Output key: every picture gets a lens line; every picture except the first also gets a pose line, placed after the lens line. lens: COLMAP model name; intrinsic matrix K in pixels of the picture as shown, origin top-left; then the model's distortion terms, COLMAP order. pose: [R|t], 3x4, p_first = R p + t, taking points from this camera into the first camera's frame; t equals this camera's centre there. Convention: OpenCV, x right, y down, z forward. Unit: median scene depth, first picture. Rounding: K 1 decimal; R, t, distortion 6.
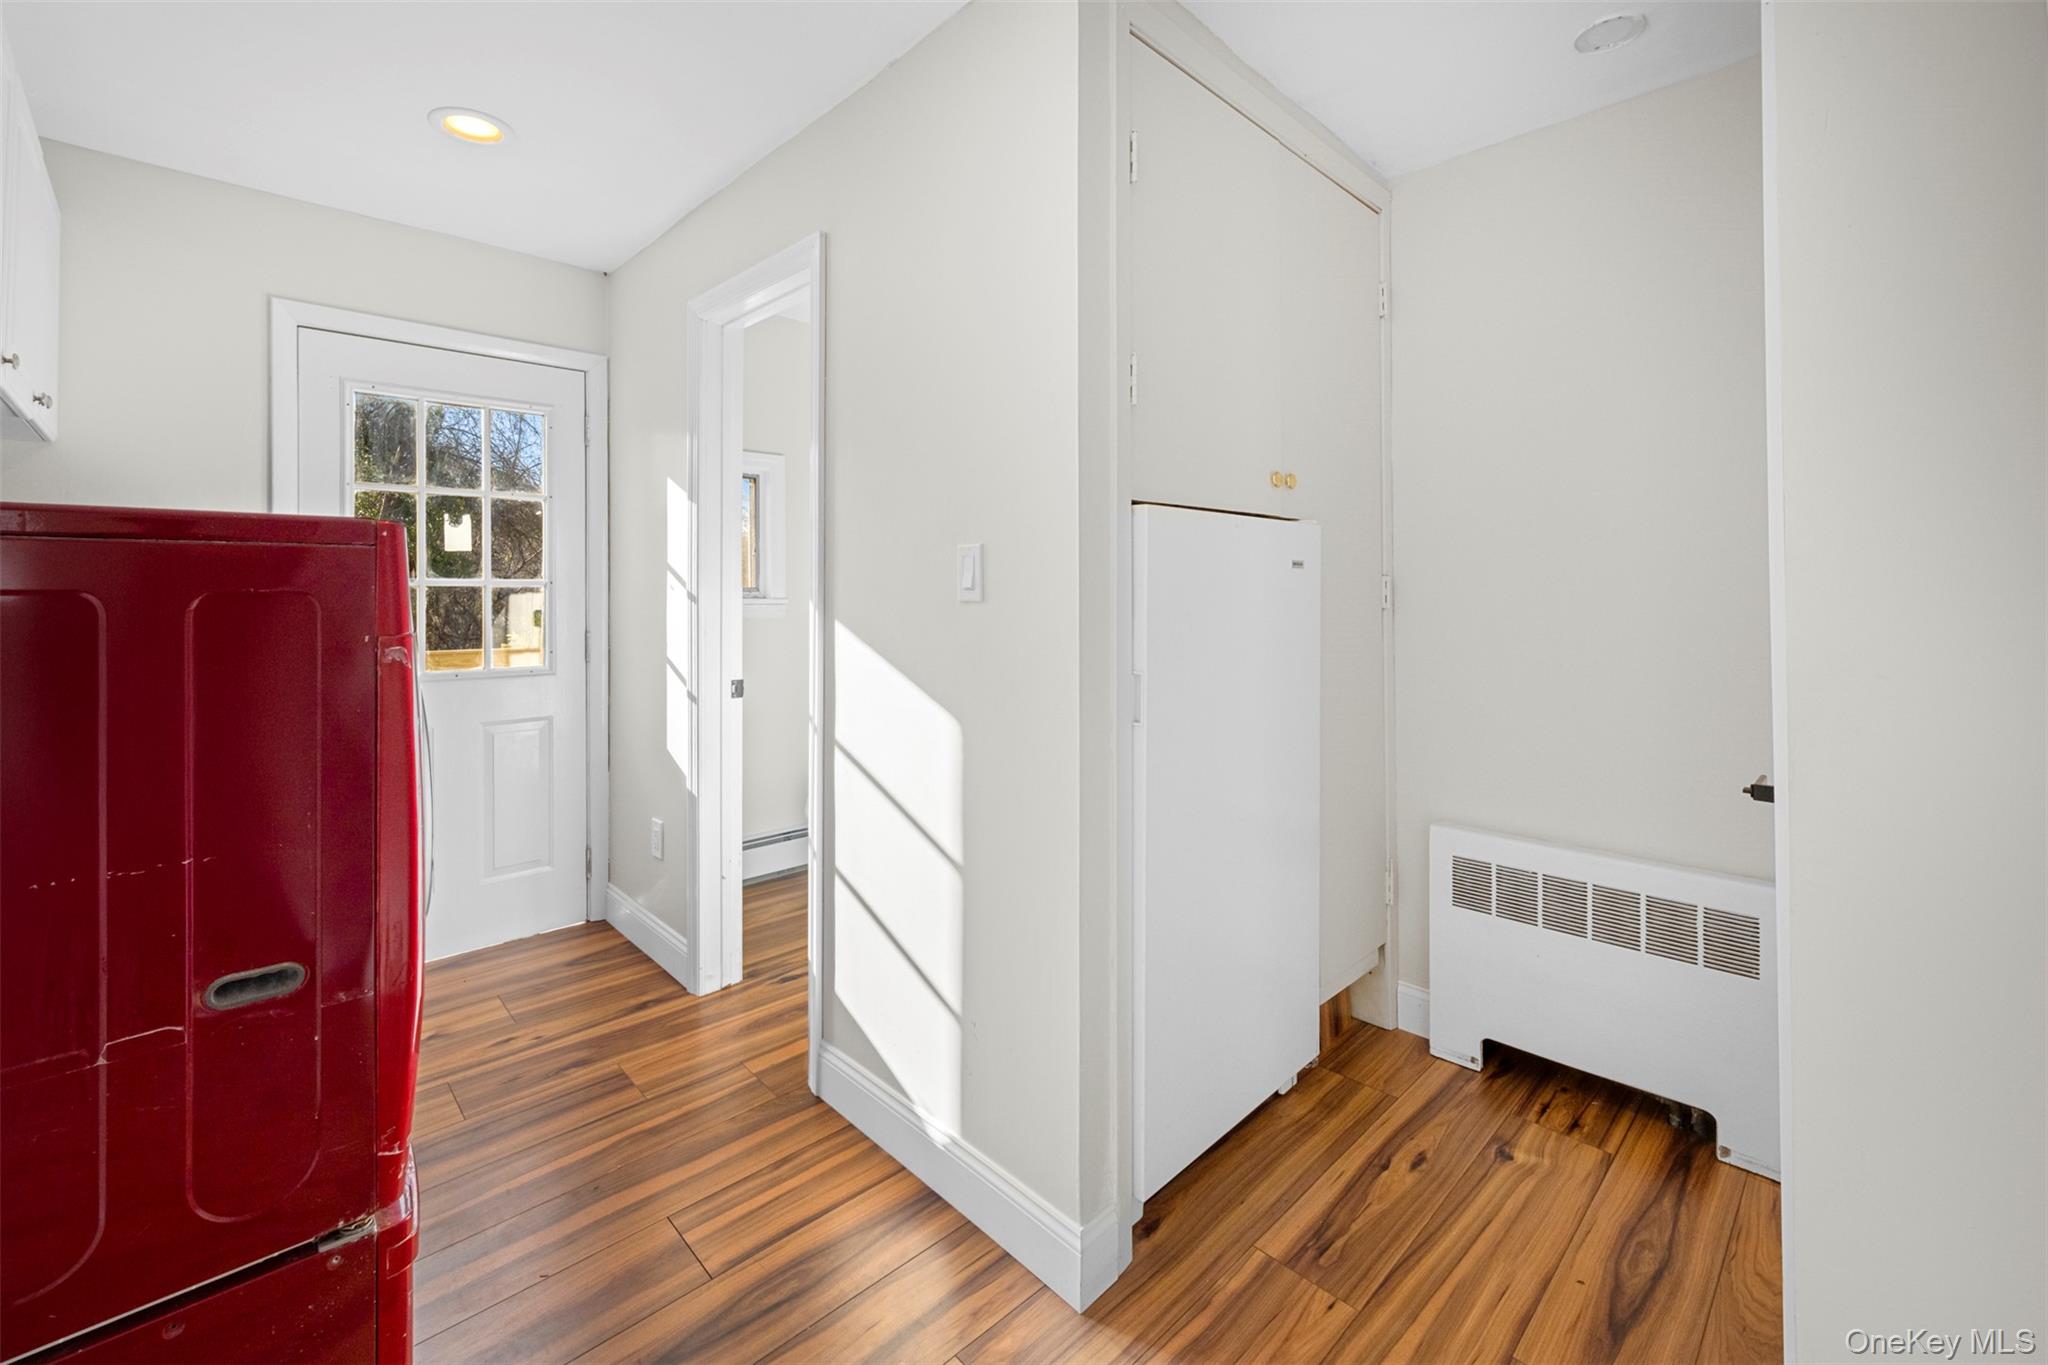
lens RADIAL K [[837.8, 0, 1007.6], [0, 837.8, 586.5], [0, 0, 1]] dist [0.001122, -0.000848]
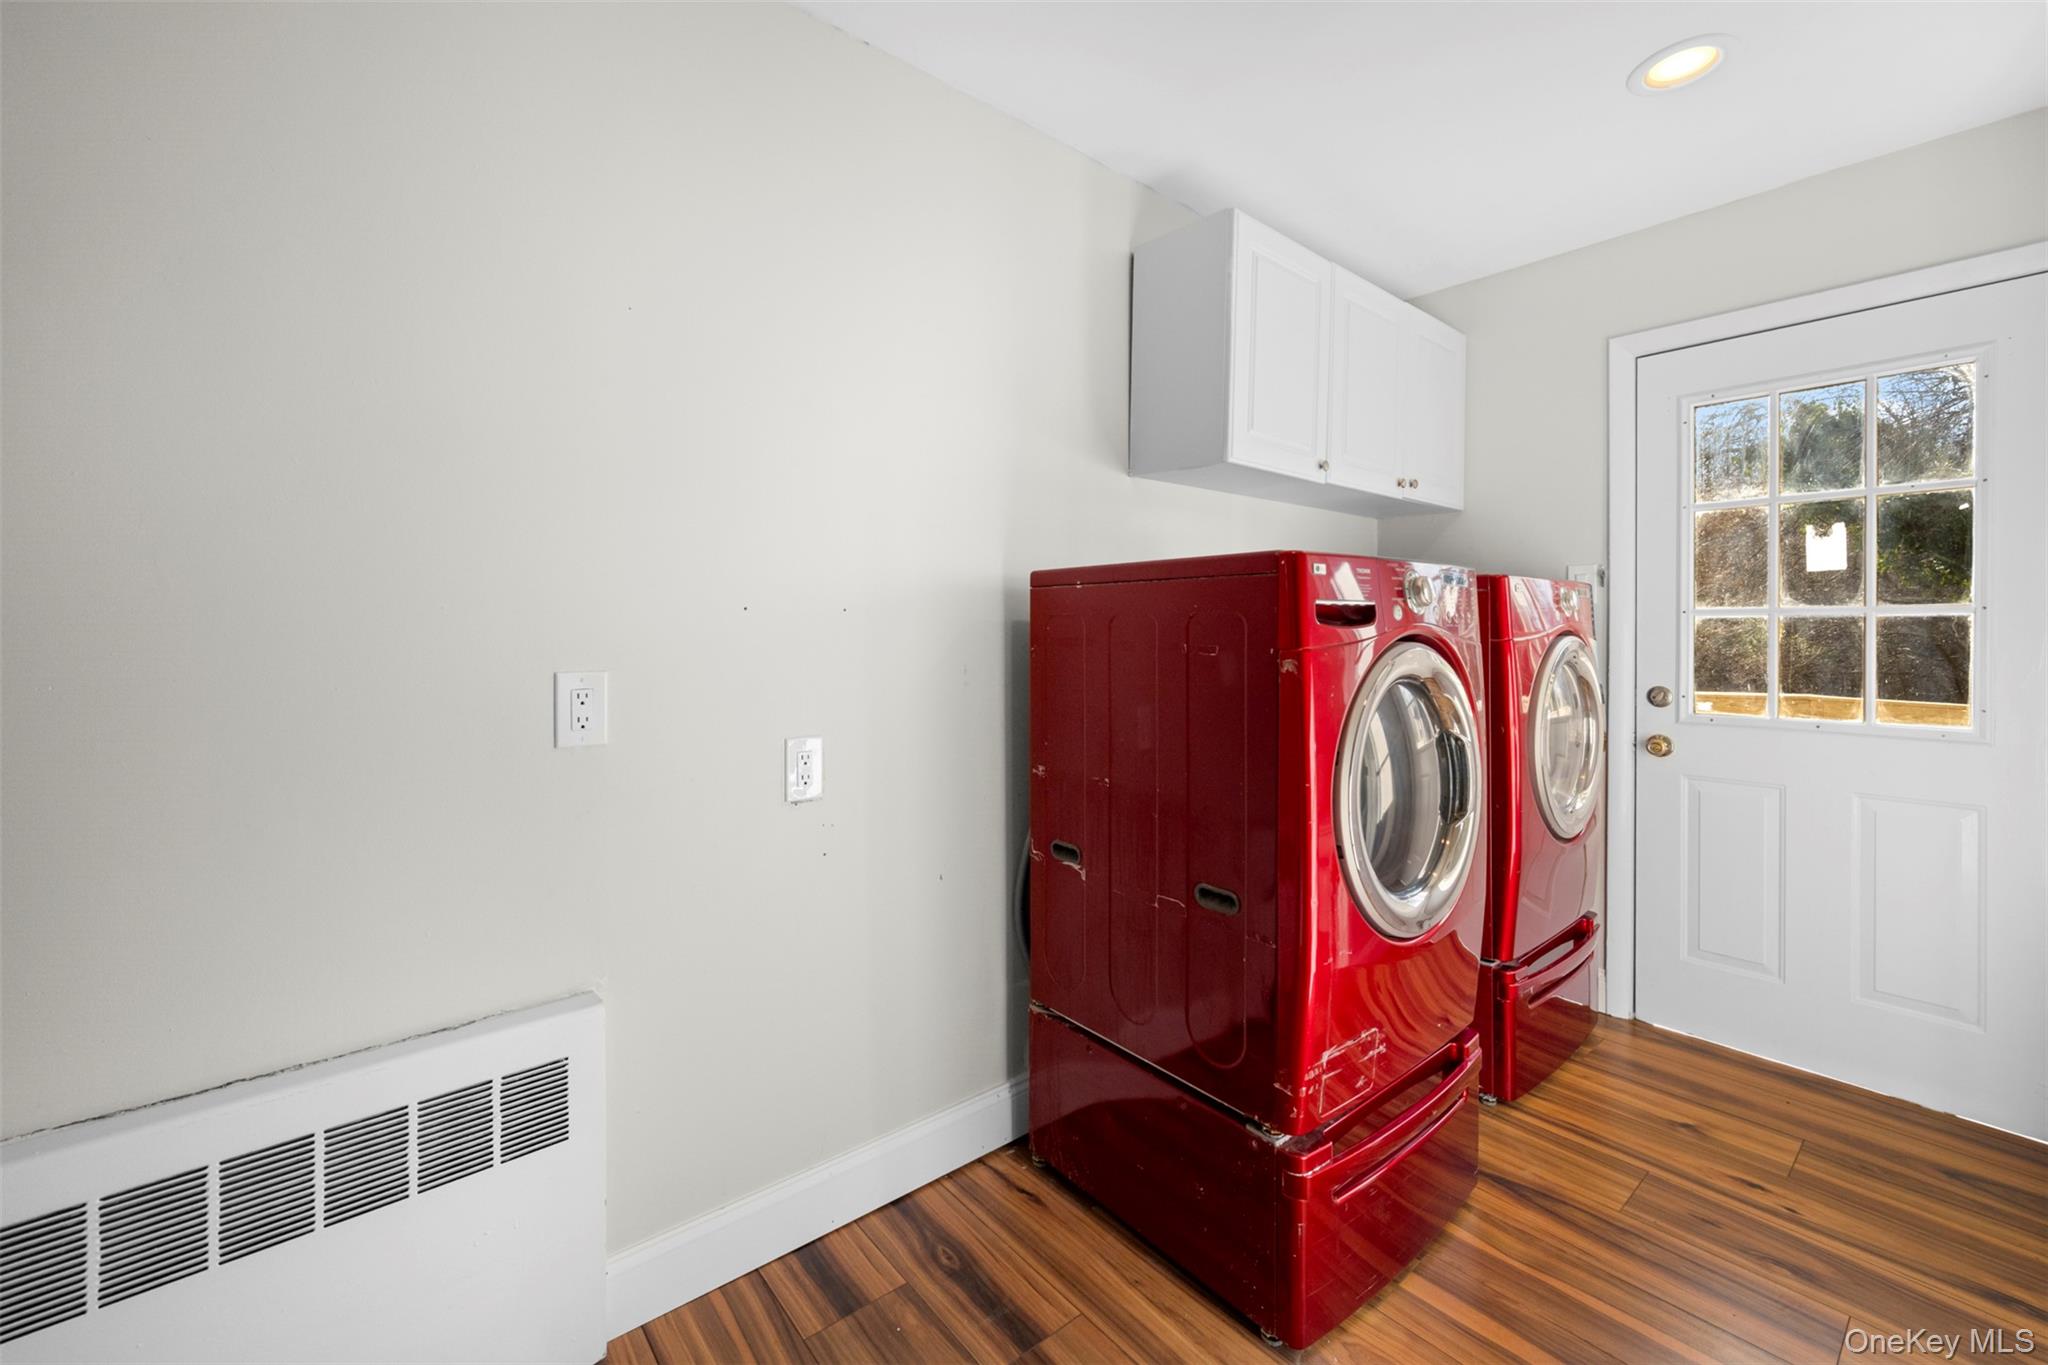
lens RADIAL K [[837.8, 0, 1023.1], [0, 837.8, 639.8], [0, 0, 1]] dist [0.001122, -0.000848]
pose [[-0.064113, 0.011963, -0.997871, 0.201634], [0.002197, 0.999927, 0.011847, 0.013564], [0.997940, -0.001433, -0.064134, 0.317093]]
